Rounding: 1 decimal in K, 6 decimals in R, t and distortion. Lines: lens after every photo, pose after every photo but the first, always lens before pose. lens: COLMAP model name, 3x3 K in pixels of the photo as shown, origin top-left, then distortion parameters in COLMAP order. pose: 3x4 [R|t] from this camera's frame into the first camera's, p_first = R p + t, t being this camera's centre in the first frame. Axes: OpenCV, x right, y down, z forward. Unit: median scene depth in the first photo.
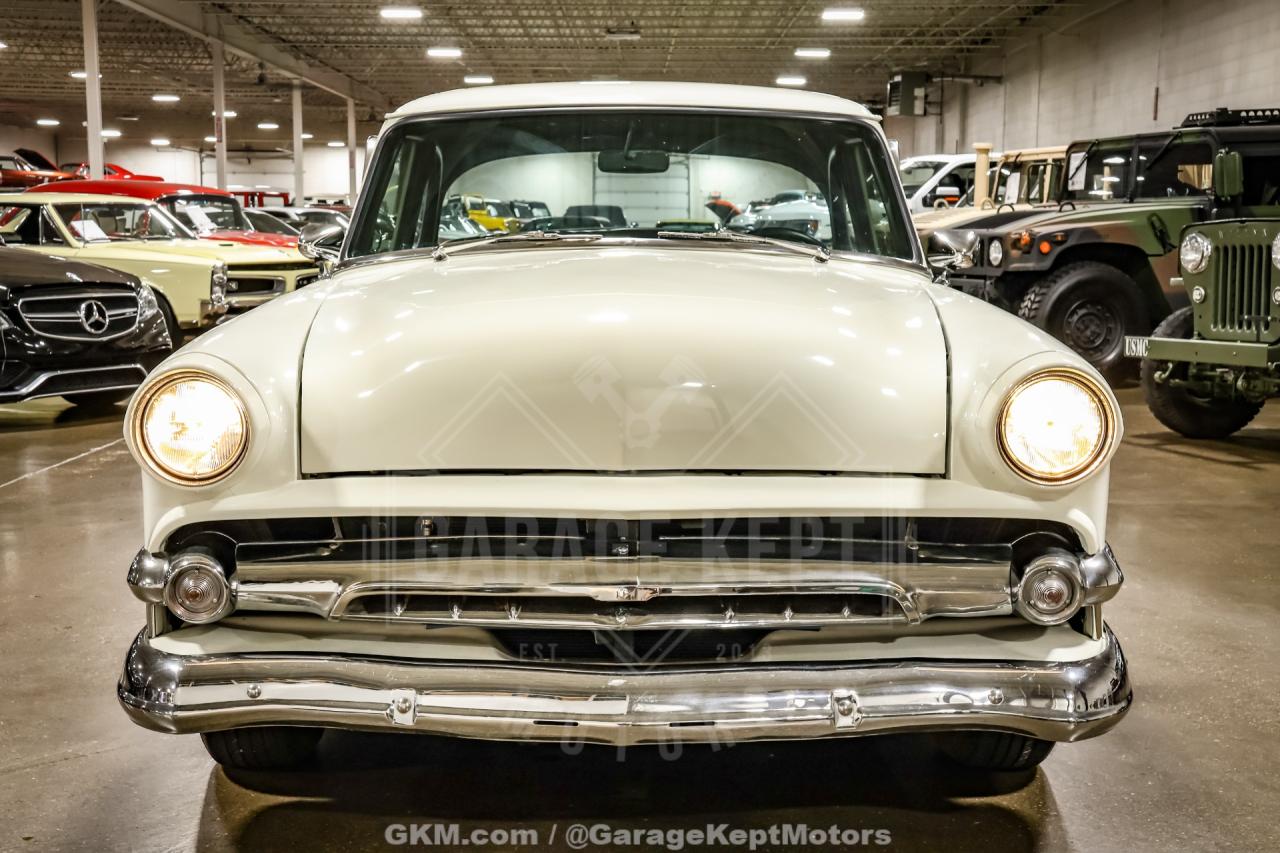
lens RADIAL K [[1800.3, 0, 629.2], [0, 1800.3, 428.1], [0, 0, 1]] dist [0.212308, 0.000000]
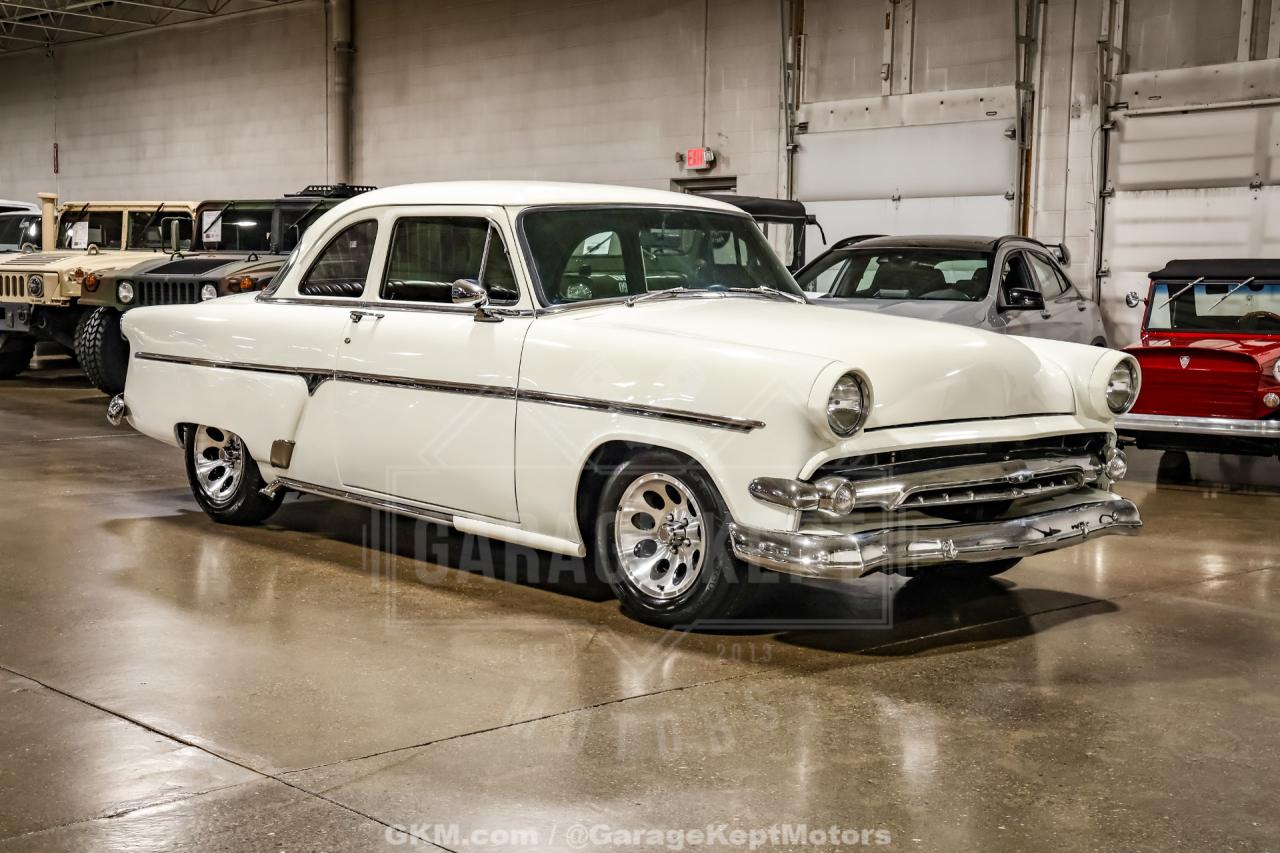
lens RADIAL K [[1738.0, 0, 634.0], [0, 1738.0, 465.1], [0, 0, 1]] dist [0.129902, 0.000000]
pose [[0.730285, -0.070238, 0.679522, -0.383734], [0.067588, 0.997249, 0.030443, -0.001868], [-0.679791, 0.023696, 0.733023, -0.021577]]
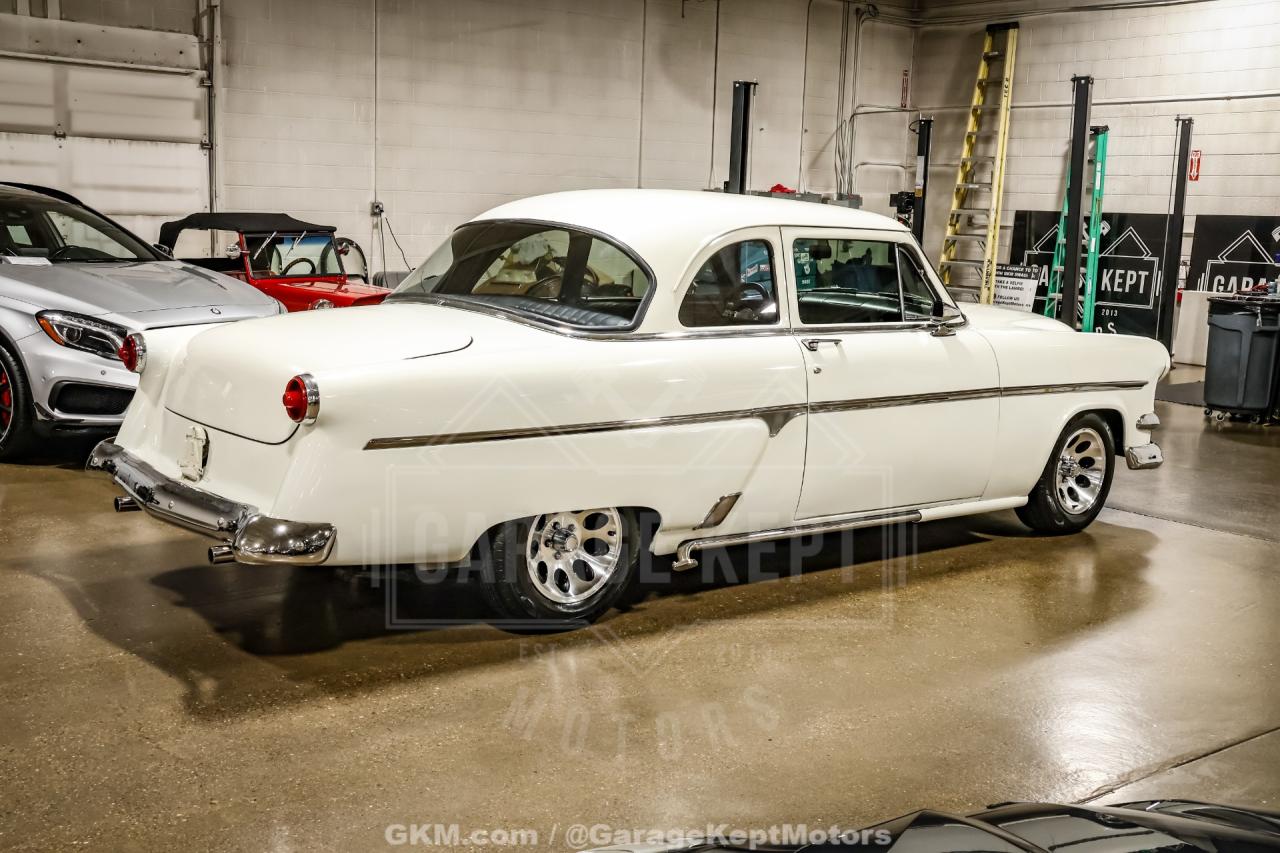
lens RADIAL K [[1427.2, 0, 635.2], [0, 1427.2, 419.9], [0, 0, 1]] dist [0.053018, 0.000000]
pose [[-0.632988, -0.147243, 0.760030, -0.370736], [0.049678, 0.971997, 0.229683, -0.119708], [-0.772566, 0.183143, -0.607947, 0.761281]]
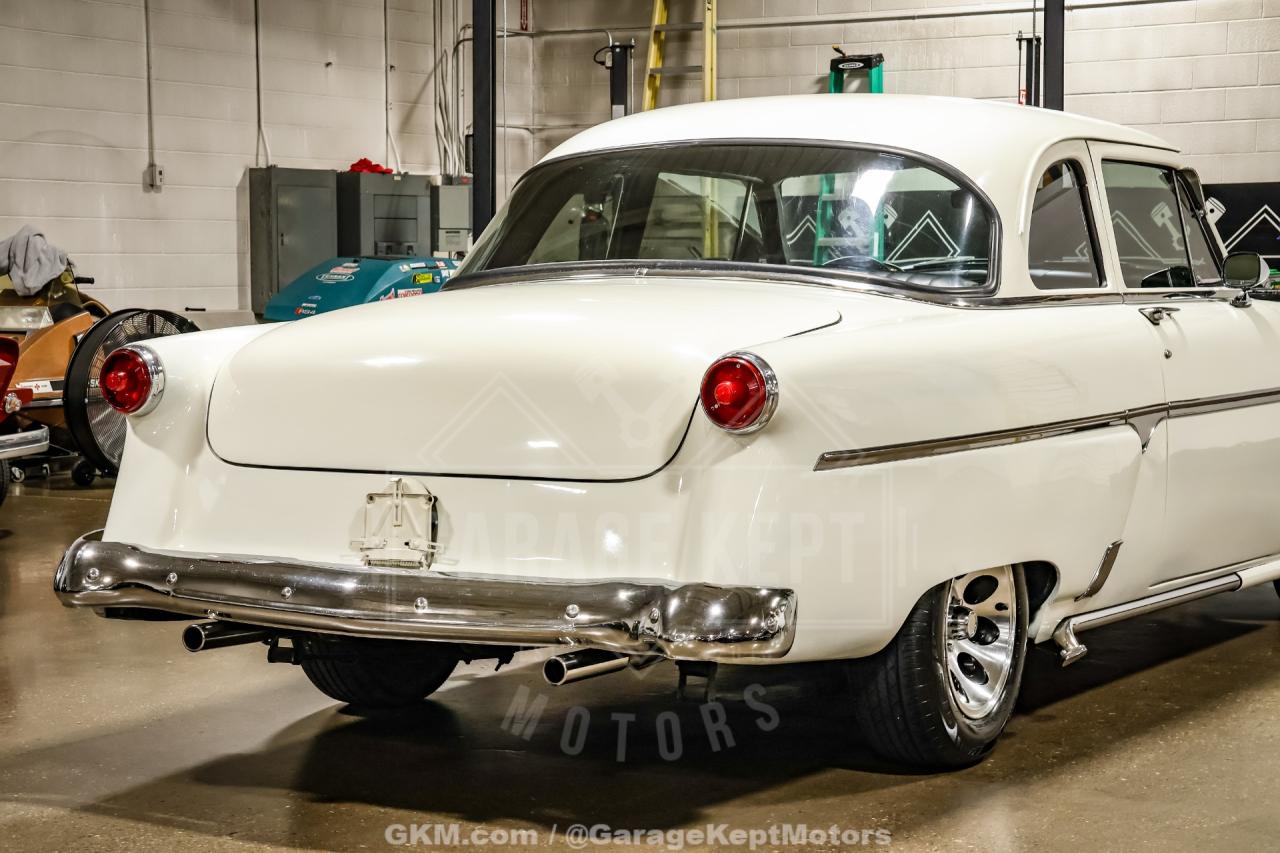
lens RADIAL K [[2593.2, 0, 636.0], [0, 2593.2, 430.8], [0, 0, 1]] dist [0.291398, 0.000000]
pose [[-0.868880, -0.043216, 0.493133, -0.238718], [0.049527, 0.983594, 0.173463, -0.112755], [-0.492539, 0.175142, -0.852485, 0.955884]]
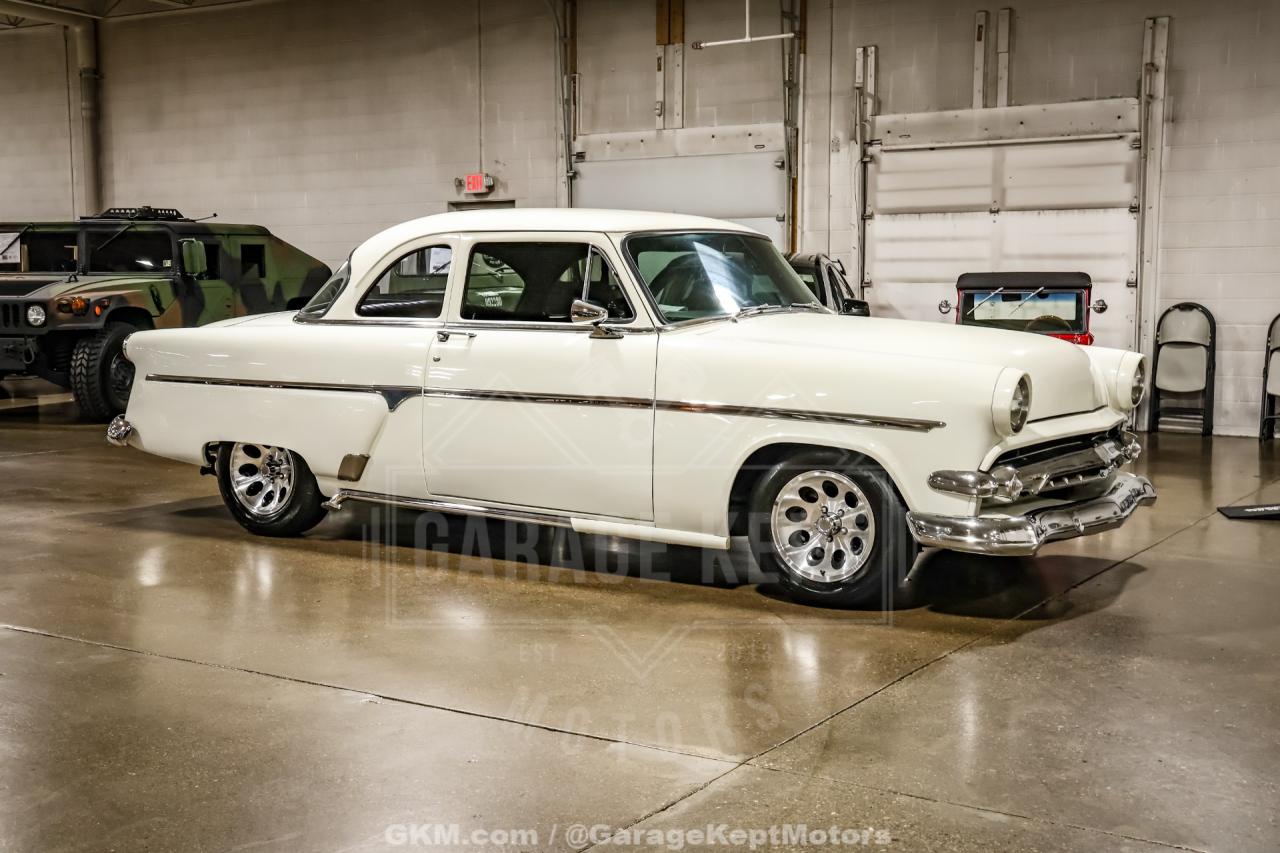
lens RADIAL K [[1562.9, 0, 630.1], [0, 1562.9, 473.8], [0, 0, 1]] dist [0.060717, 0.000000]
pose [[0.533502, -0.106267, 0.839096, -0.485016], [0.098635, 0.993124, 0.063061, -0.019040], [-0.840028, 0.049121, 0.540315, 0.106695]]
